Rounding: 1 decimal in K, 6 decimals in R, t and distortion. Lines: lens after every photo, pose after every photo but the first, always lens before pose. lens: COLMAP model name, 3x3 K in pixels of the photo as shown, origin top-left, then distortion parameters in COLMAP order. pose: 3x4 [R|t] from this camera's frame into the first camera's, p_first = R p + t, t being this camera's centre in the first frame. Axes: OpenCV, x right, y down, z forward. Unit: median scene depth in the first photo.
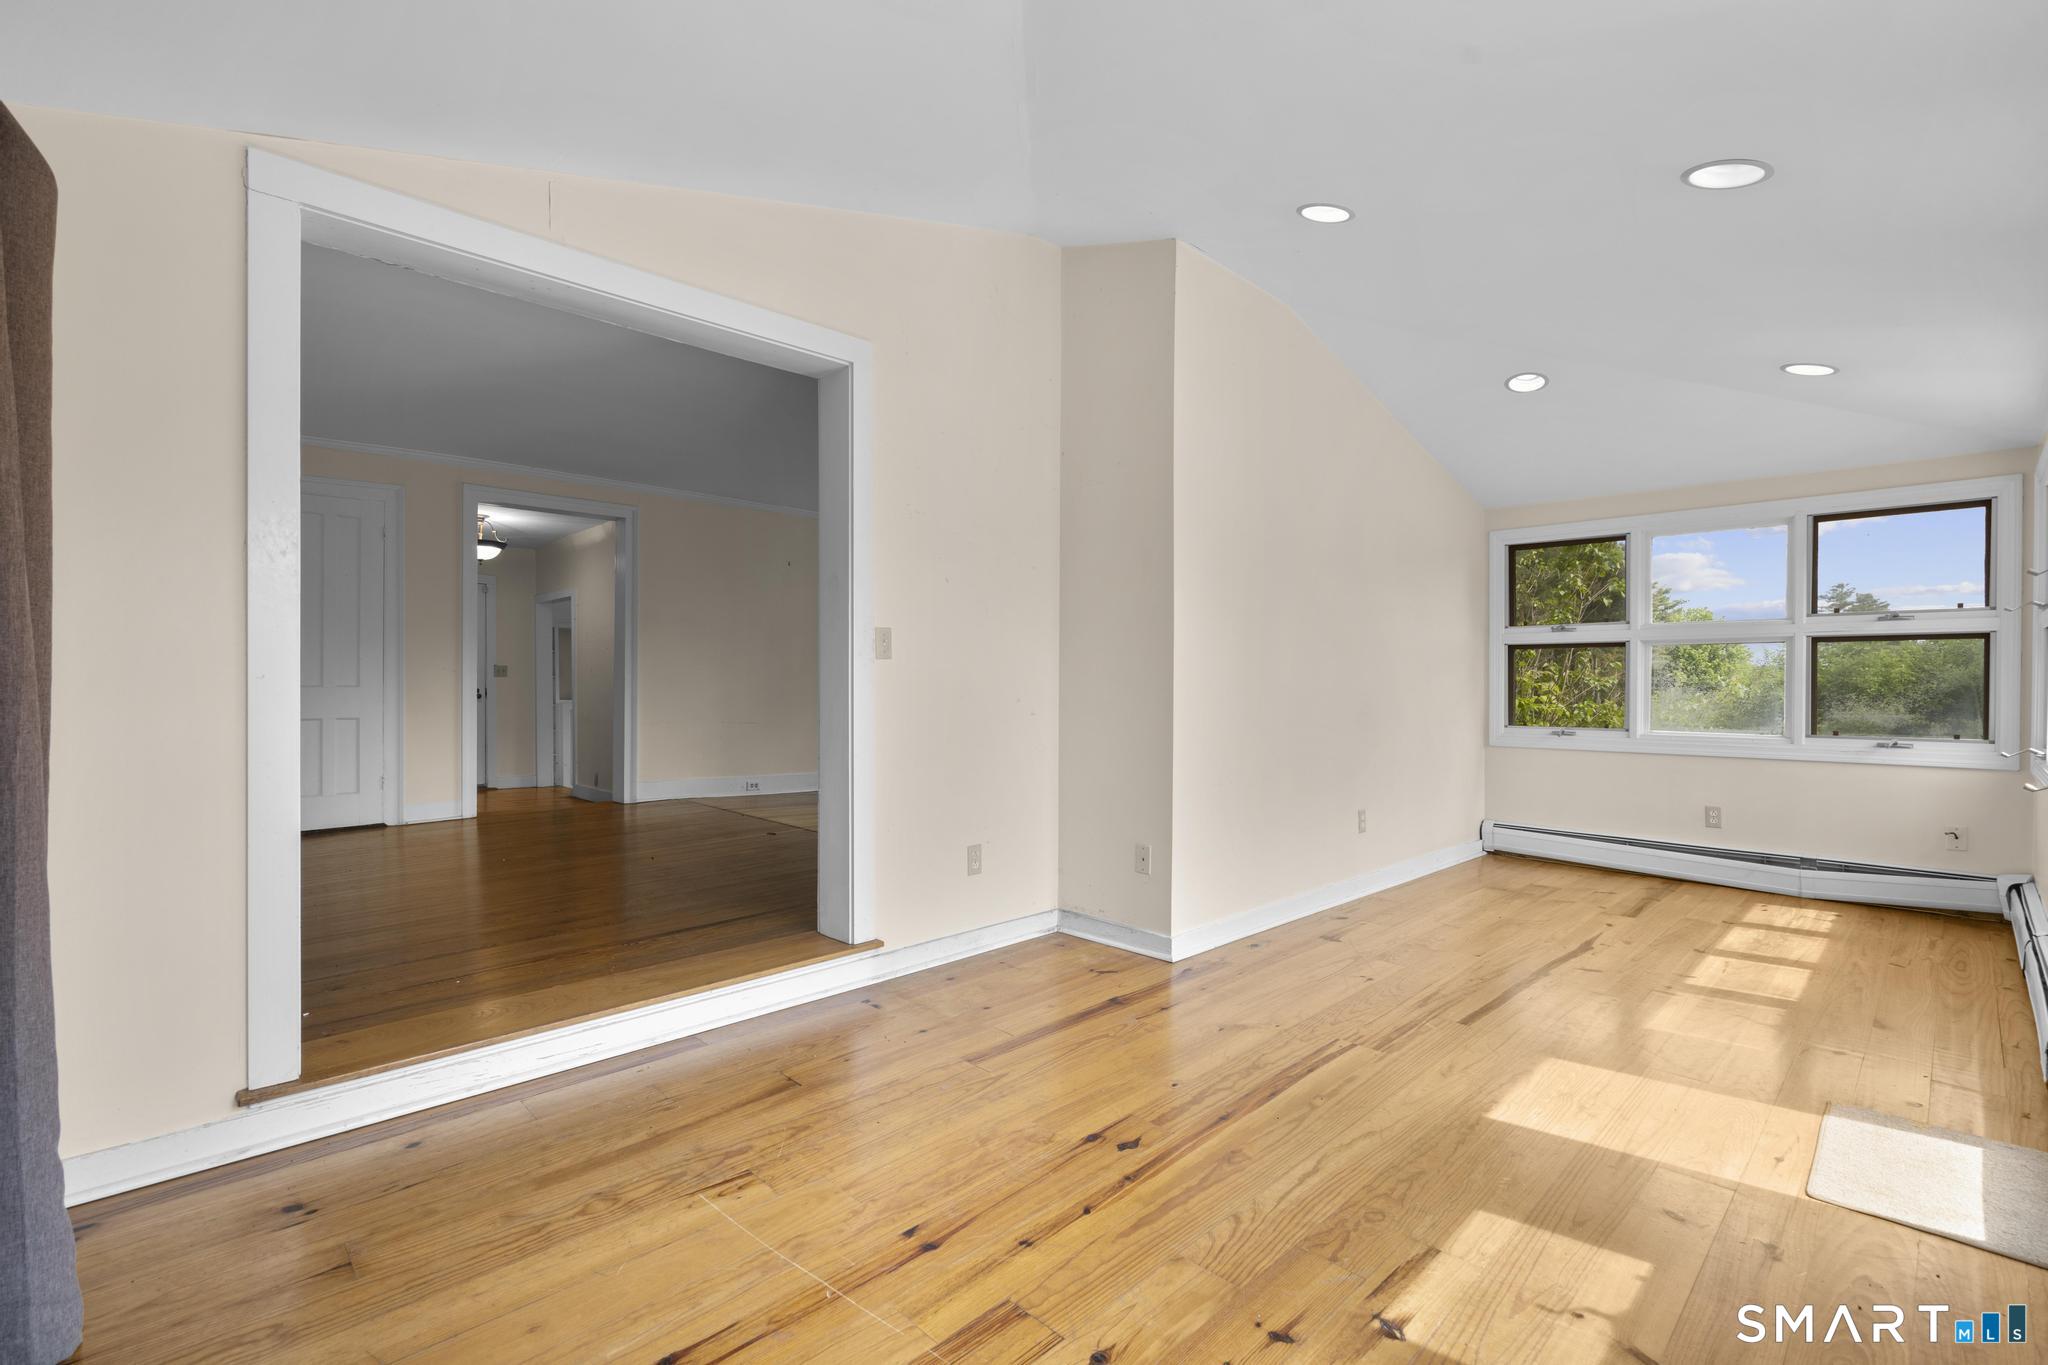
lens RADIAL K [[914.2, 0, 1028.6], [0, 914.2, 685.4], [0, 0, 1]] dist [-0.008626, 0.002555]
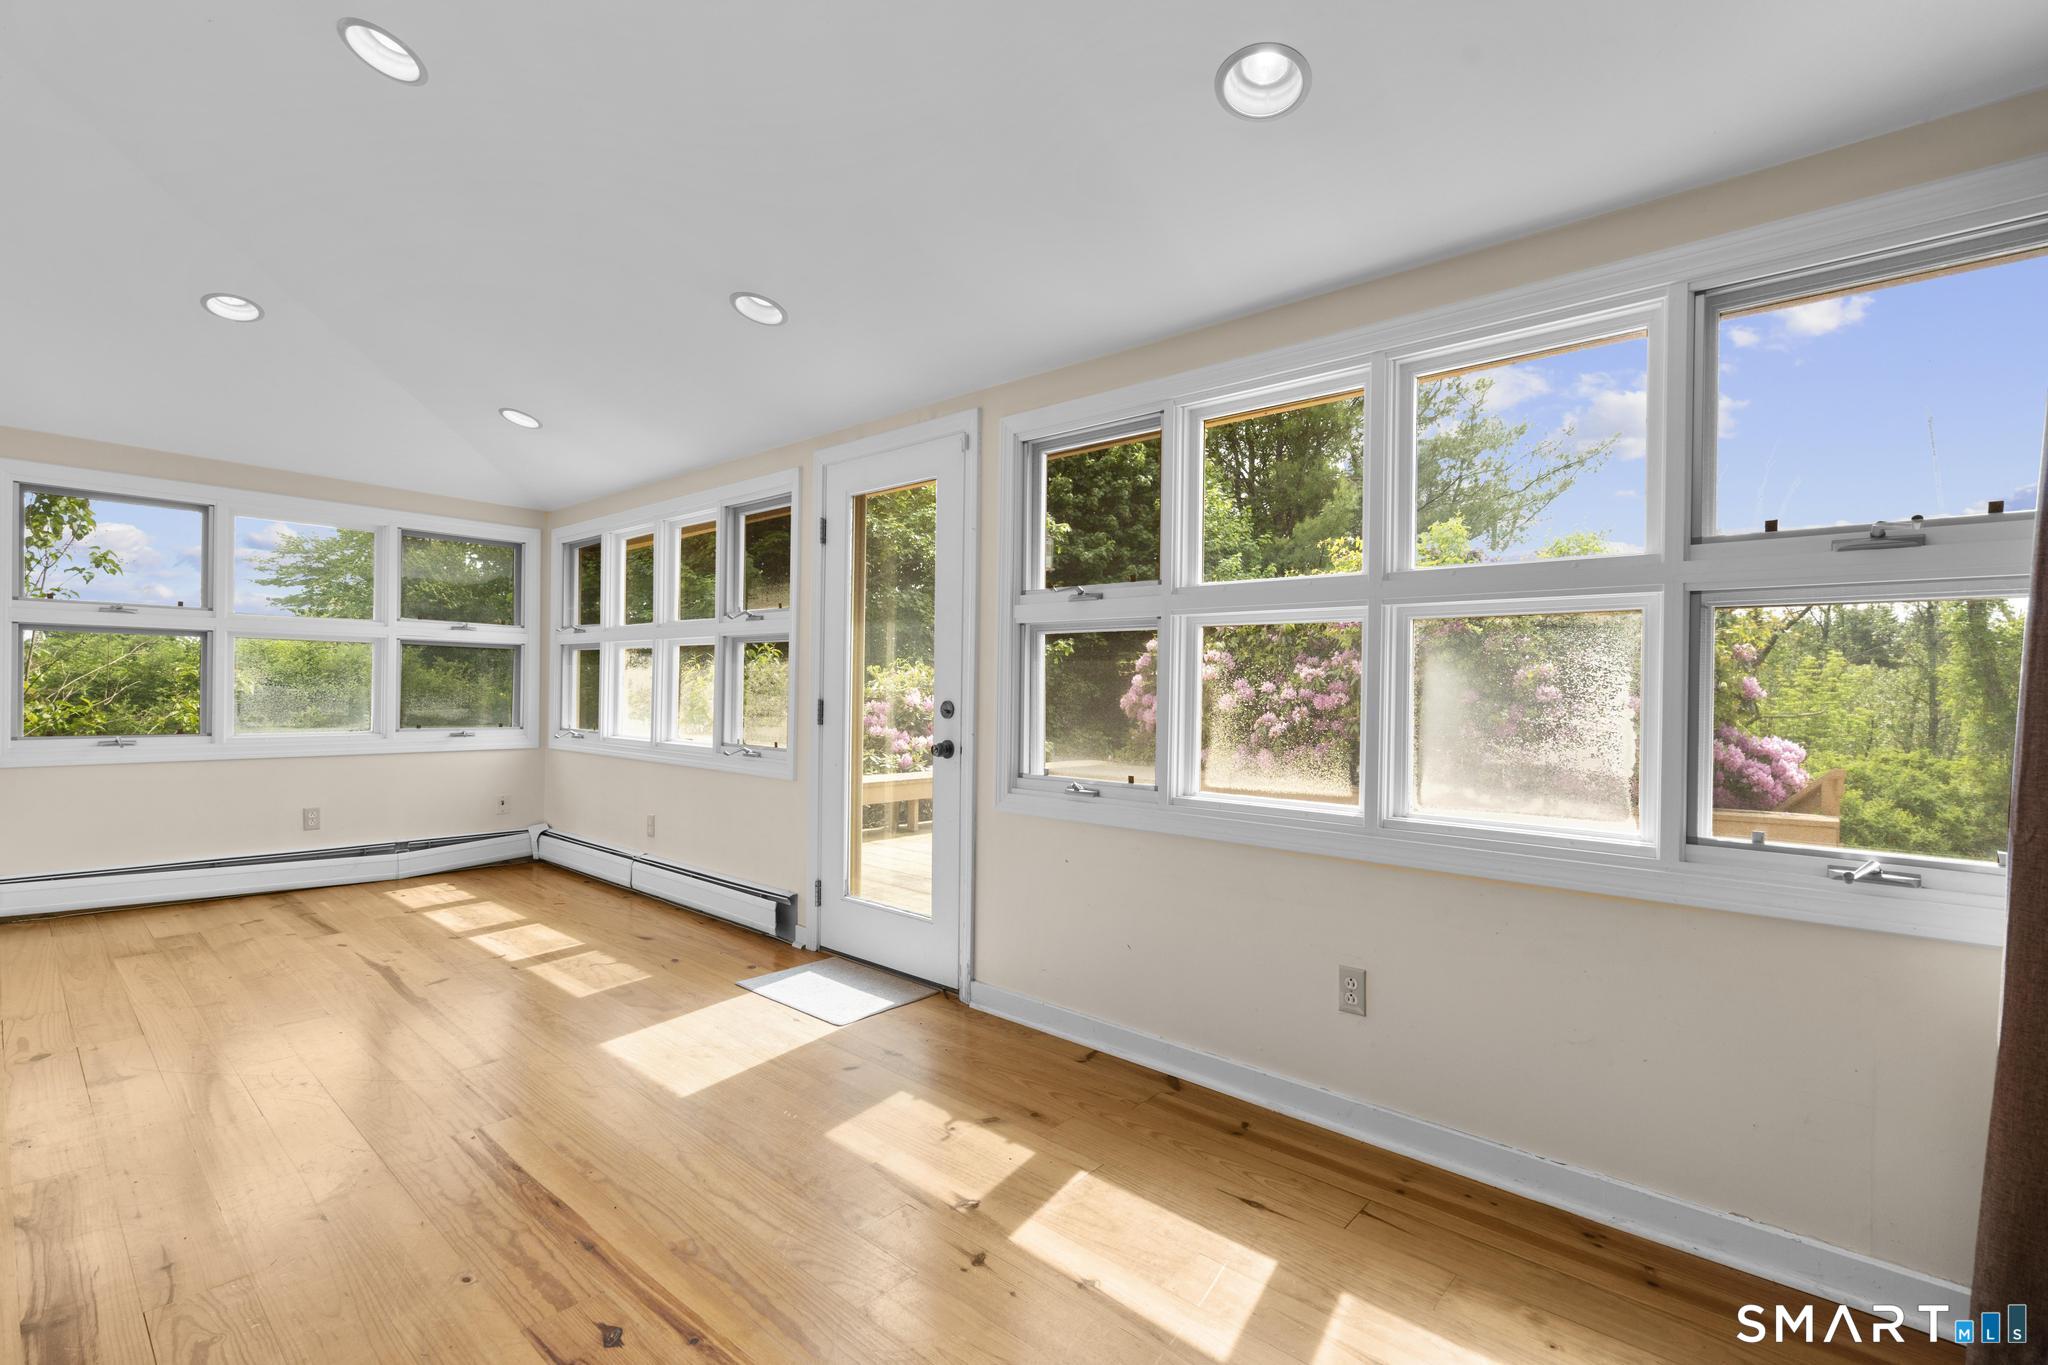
lens RADIAL K [[914.2, 0, 1022.9], [0, 914.2, 686.1], [0, 0, 1]] dist [-0.008626, 0.002555]
pose [[-0.071359, -0.000909, 0.997450, -0.419964], [-0.009347, 0.999956, 0.000242, -0.006441], [-0.997407, -0.009306, -0.071365, 0.492302]]
